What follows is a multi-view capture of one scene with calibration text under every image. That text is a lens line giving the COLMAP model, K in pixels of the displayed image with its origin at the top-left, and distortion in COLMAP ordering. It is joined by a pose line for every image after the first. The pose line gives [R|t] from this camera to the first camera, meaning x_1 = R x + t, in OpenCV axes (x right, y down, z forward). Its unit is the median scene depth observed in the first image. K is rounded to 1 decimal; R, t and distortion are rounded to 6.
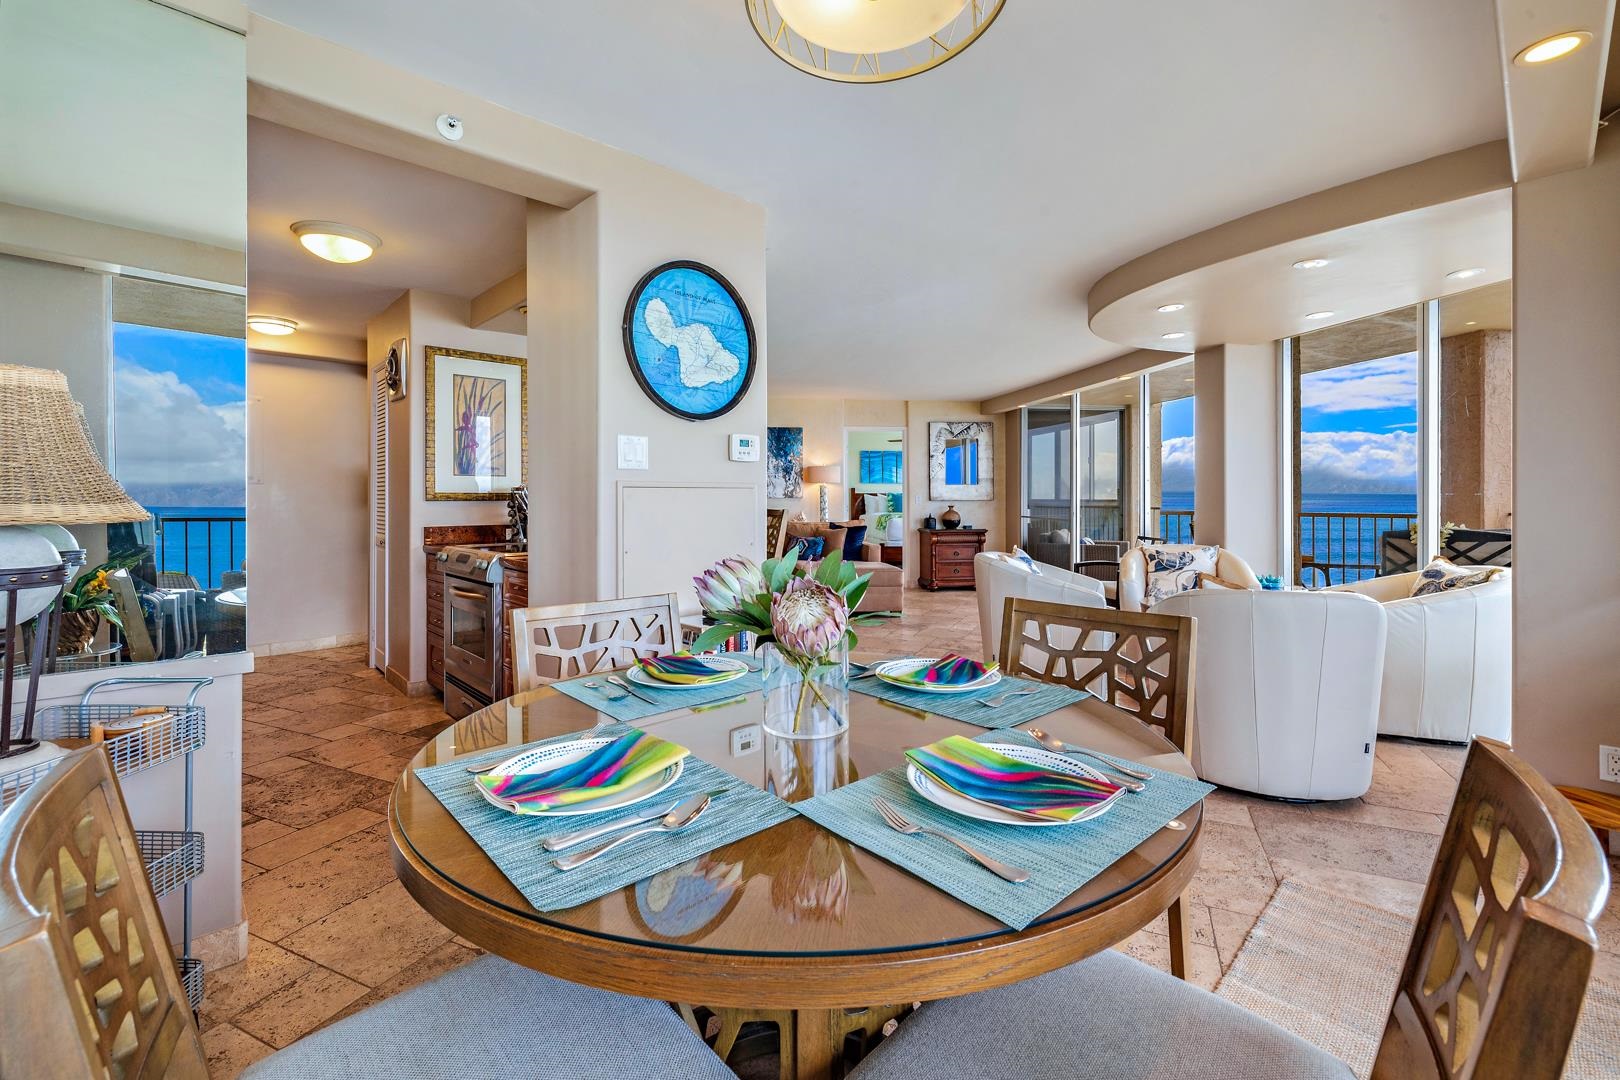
lens RADIAL K [[694.1, 0, 710.8], [0, 694.1, 499.1], [0, 0, 1]] dist [-0.006557, 0.000190]
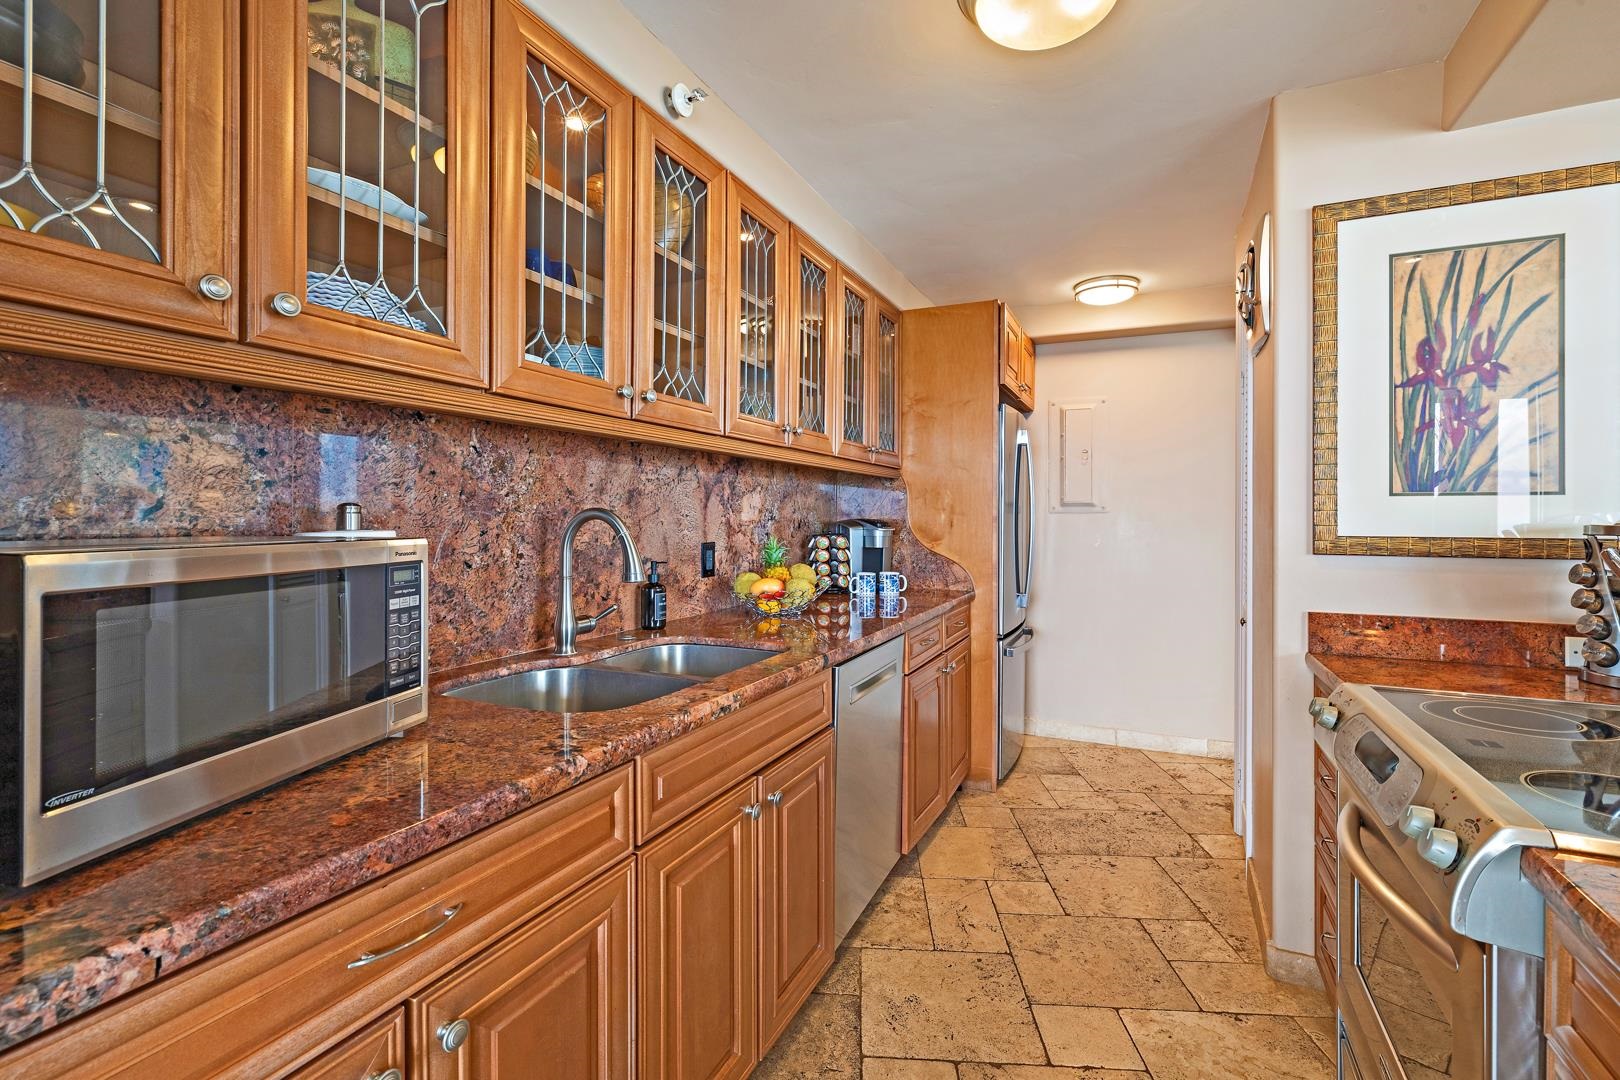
lens RADIAL K [[694.1, 0, 823.6], [0, 694.1, 515.1], [0, 0, 1]] dist [-0.006557, 0.000190]
pose [[0.444221, -0.000097, -0.895917, -0.127798], [-0.006651, 0.999972, -0.003407, -0.015930], [0.895892, 0.007472, 0.444208, 0.436767]]
